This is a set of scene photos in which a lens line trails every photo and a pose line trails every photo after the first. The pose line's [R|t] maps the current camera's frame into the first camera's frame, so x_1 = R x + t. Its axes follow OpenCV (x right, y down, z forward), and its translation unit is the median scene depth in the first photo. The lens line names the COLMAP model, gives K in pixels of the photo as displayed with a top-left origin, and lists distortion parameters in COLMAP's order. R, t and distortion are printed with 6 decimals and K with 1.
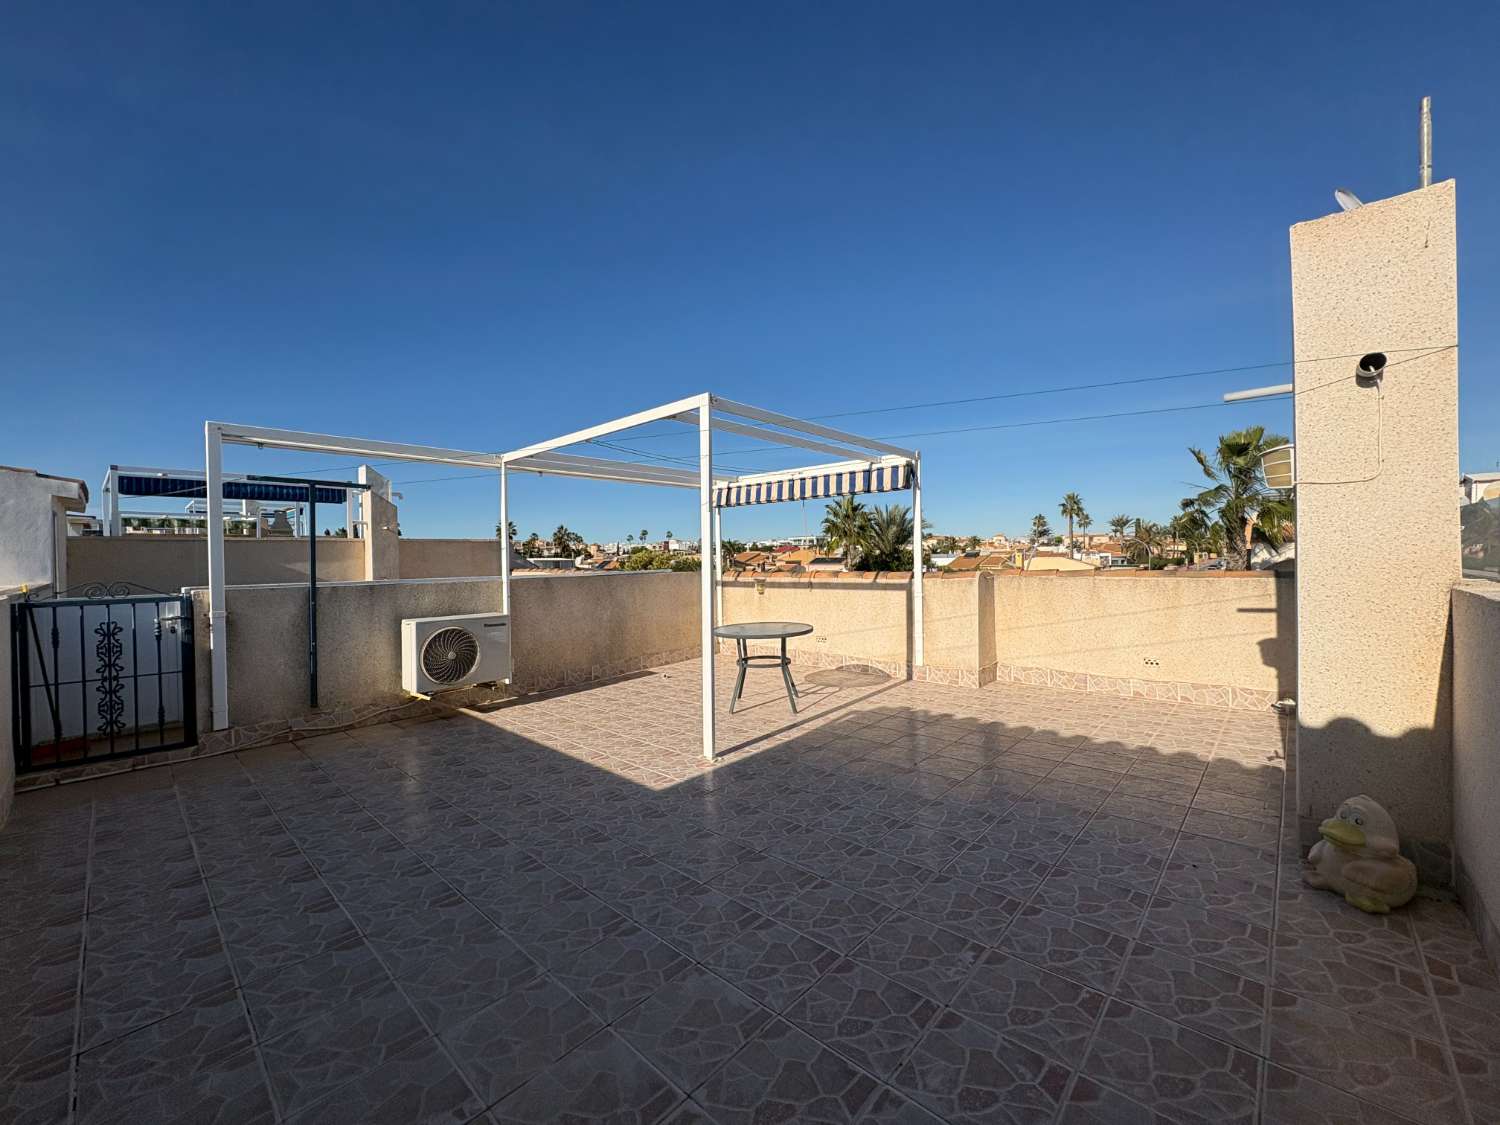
lens RADIAL K [[593.8, 0, 751.8], [0, 593.8, 562.6], [0, 0, 1]] dist [-0.000752, 0.001142]
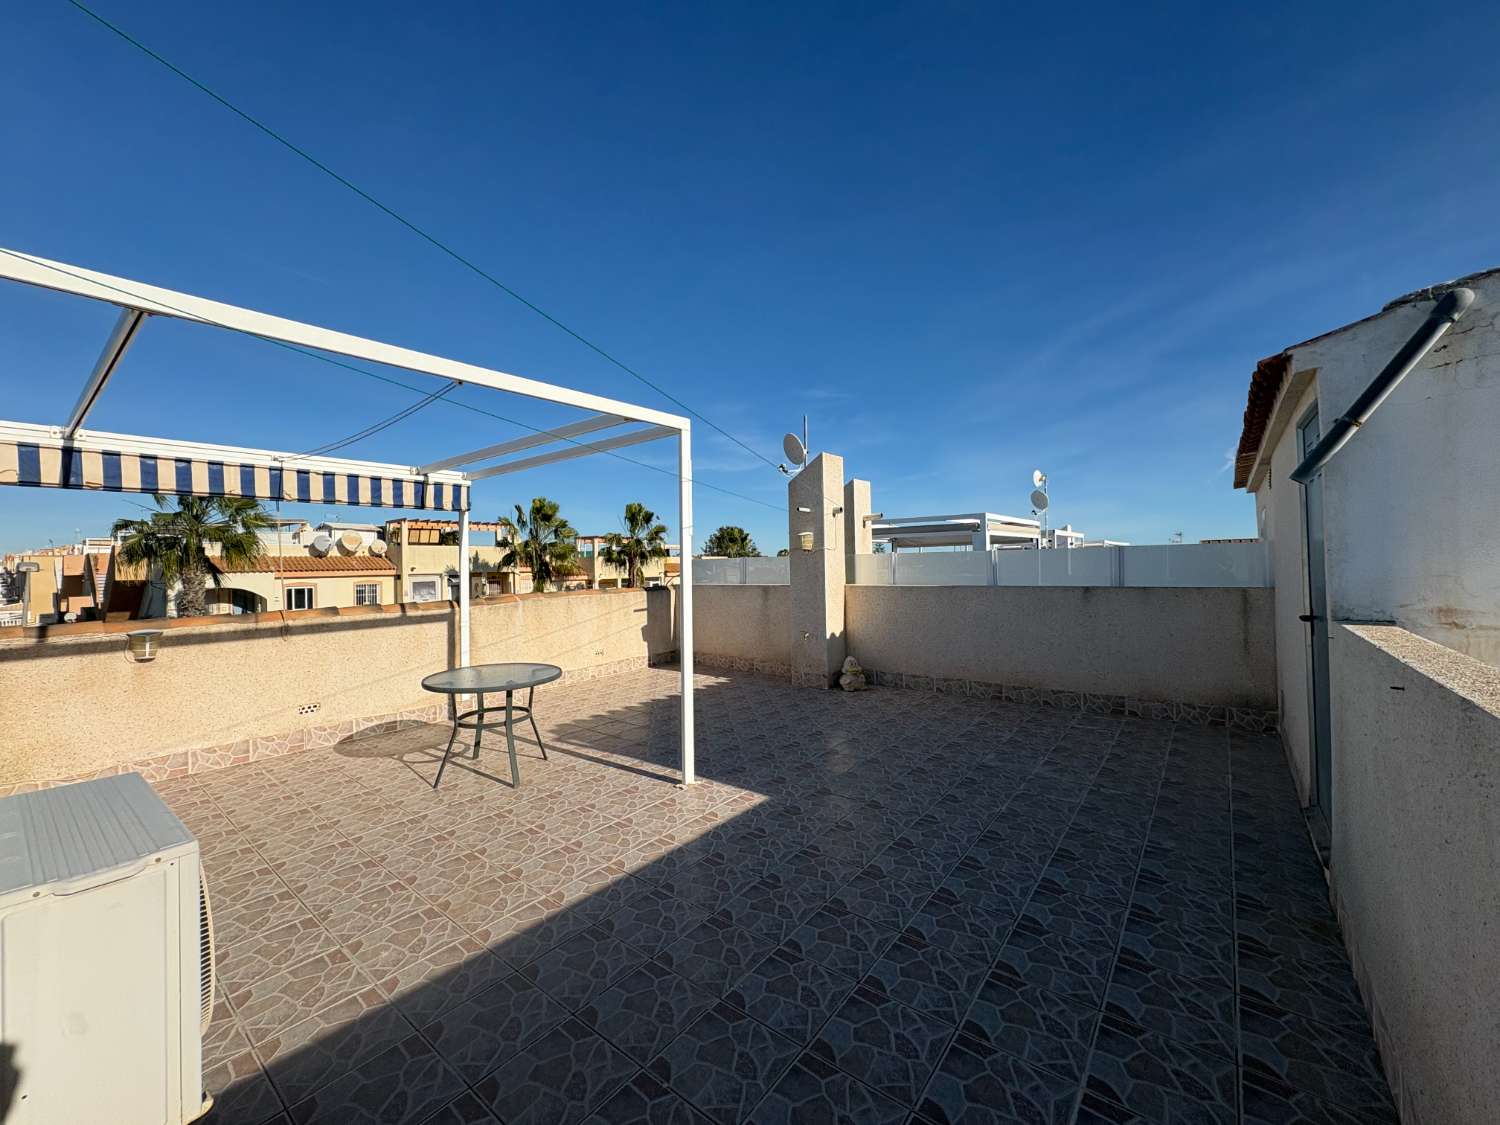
lens RADIAL K [[593.8, 0, 744.7], [0, 593.8, 560.1], [0, 0, 1]] dist [-0.000752, 0.001142]
pose [[-0.066197, 0.026919, 0.997443, -0.905738], [0.031521, 0.999194, -0.024875, -0.013121], [-0.997309, 0.029794, -0.066992, 0.812638]]
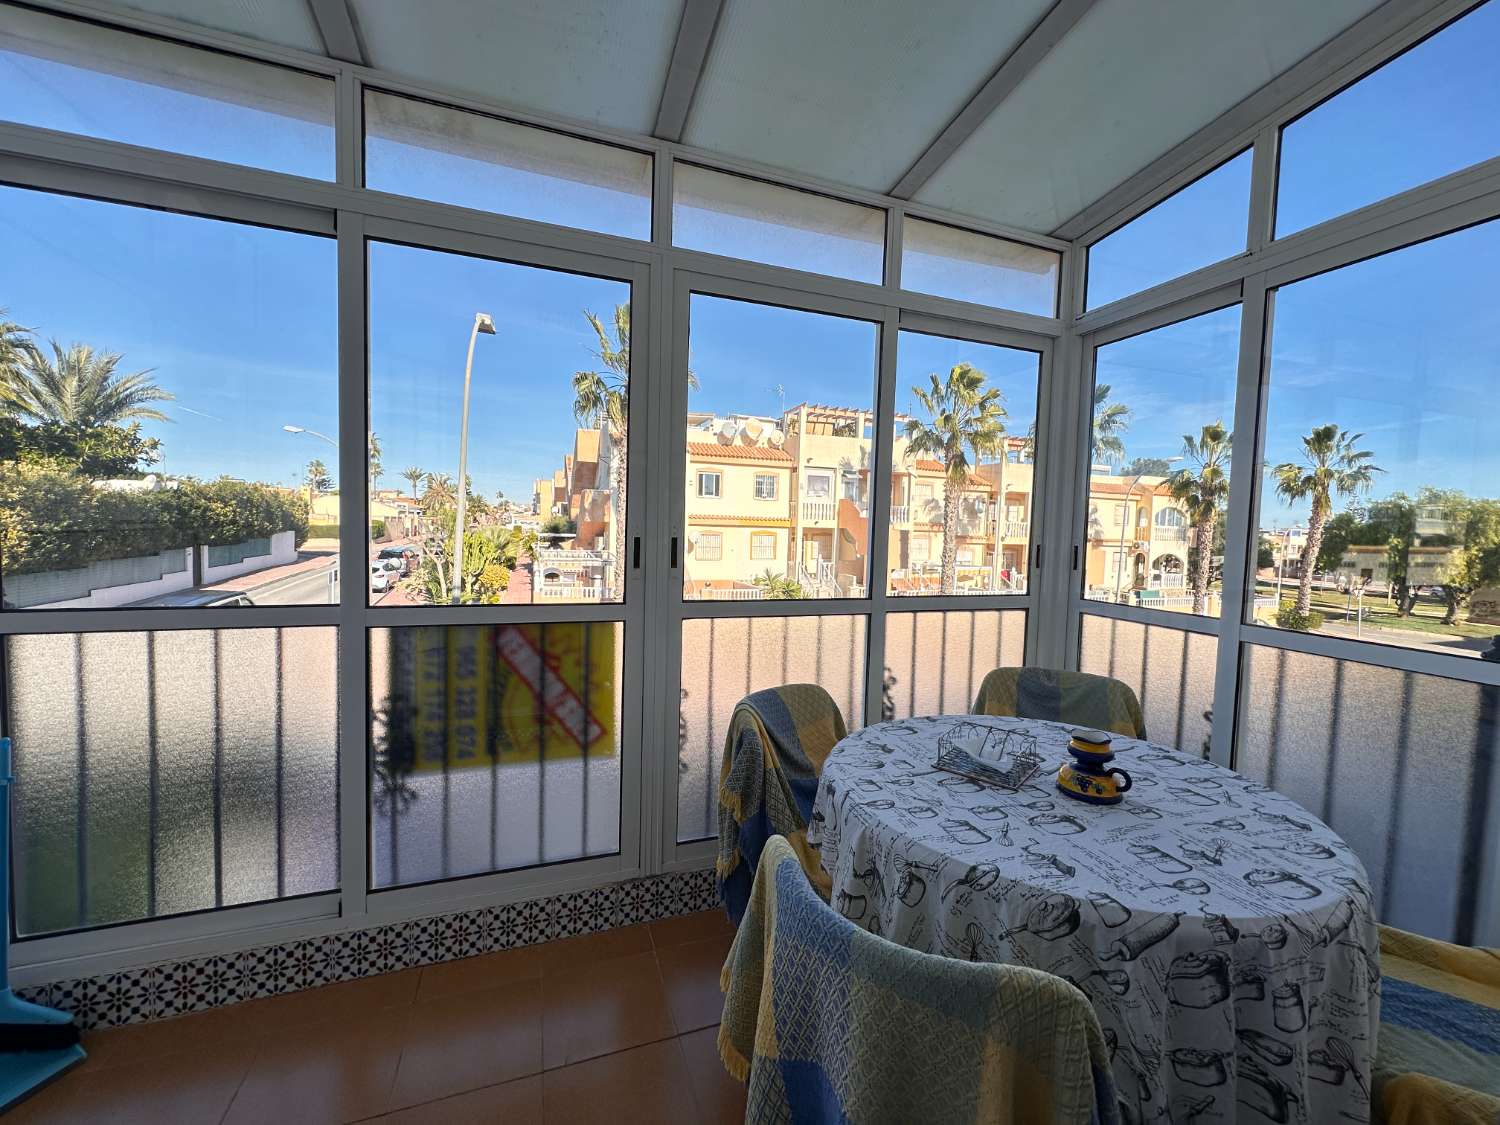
lens RADIAL K [[595.3, 0, 748.7], [0, 595.3, 558.2], [0, 0, 1]] dist [-0.004350, -0.000324]
pose [[0.459336, -0.016121, 0.888117, -0.708845], [-0.027851, 0.999082, 0.032540, 0.092479], [-0.887826, -0.039682, 0.458465, 0.976860]]
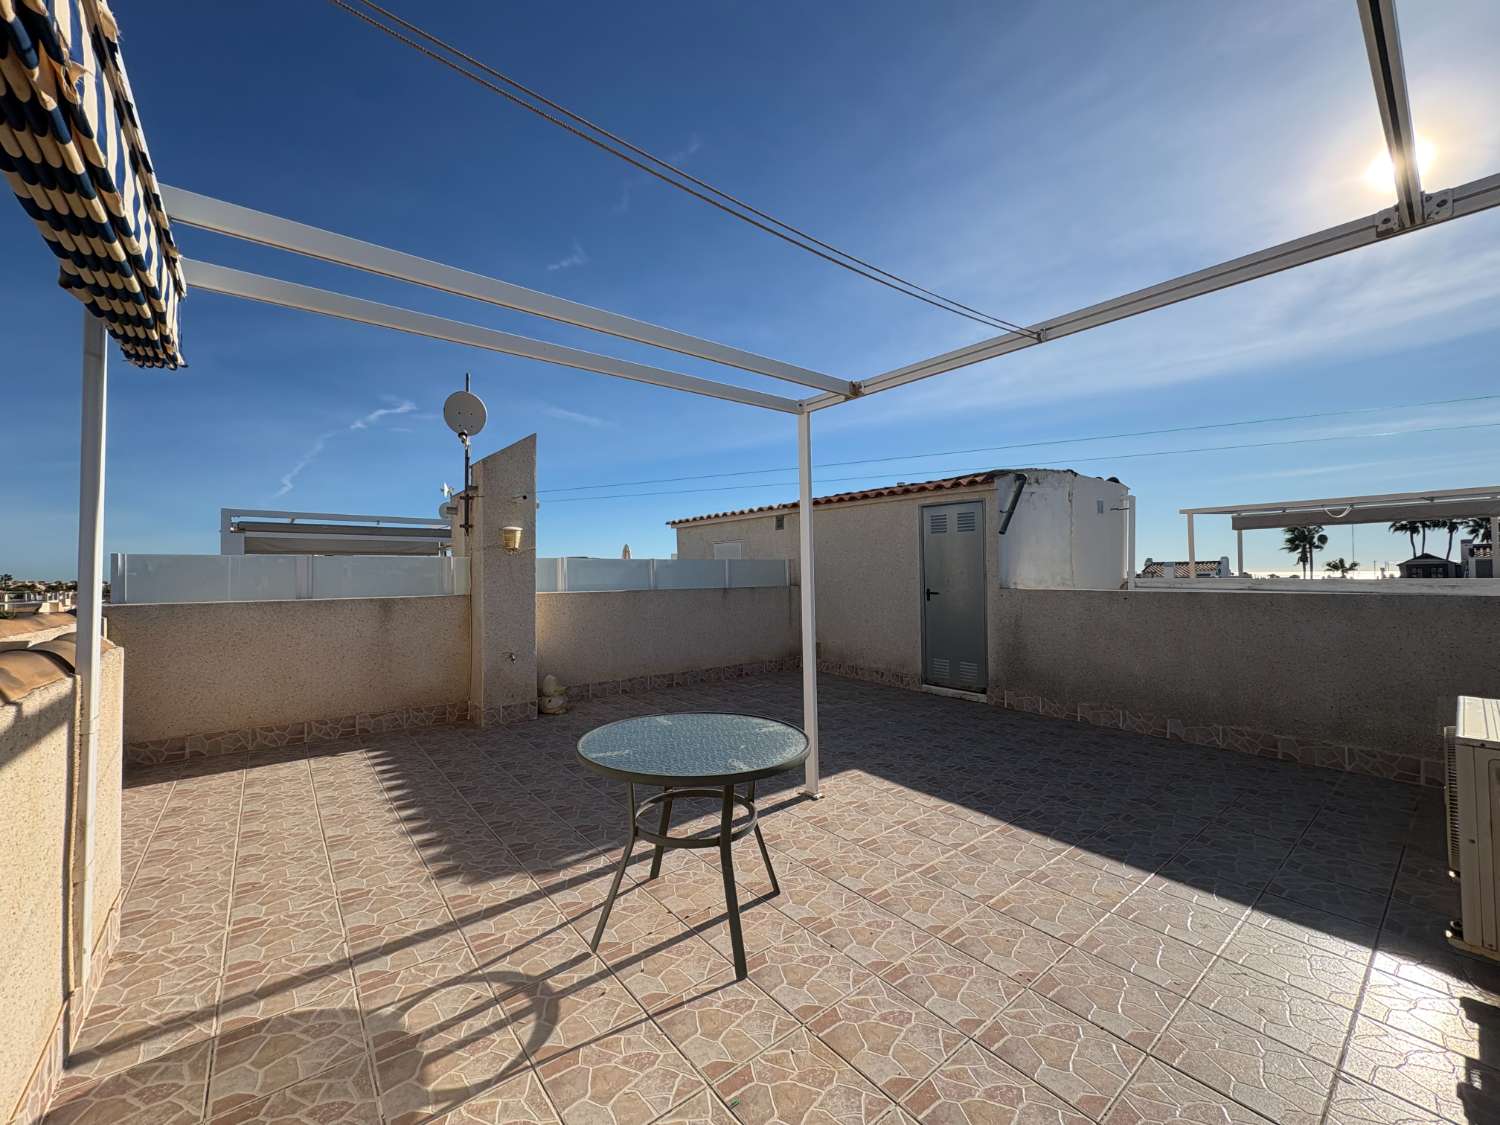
lens RADIAL K [[593.8, 0, 746.6], [0, 593.8, 562.1], [0, 0, 1]] dist [-0.000752, 0.001142]
pose [[-0.987803, 0.031887, 0.152407, -0.103479], [0.030384, 0.999464, -0.012176, -0.016554], [-0.152713, -0.007397, -0.988243, 1.626240]]
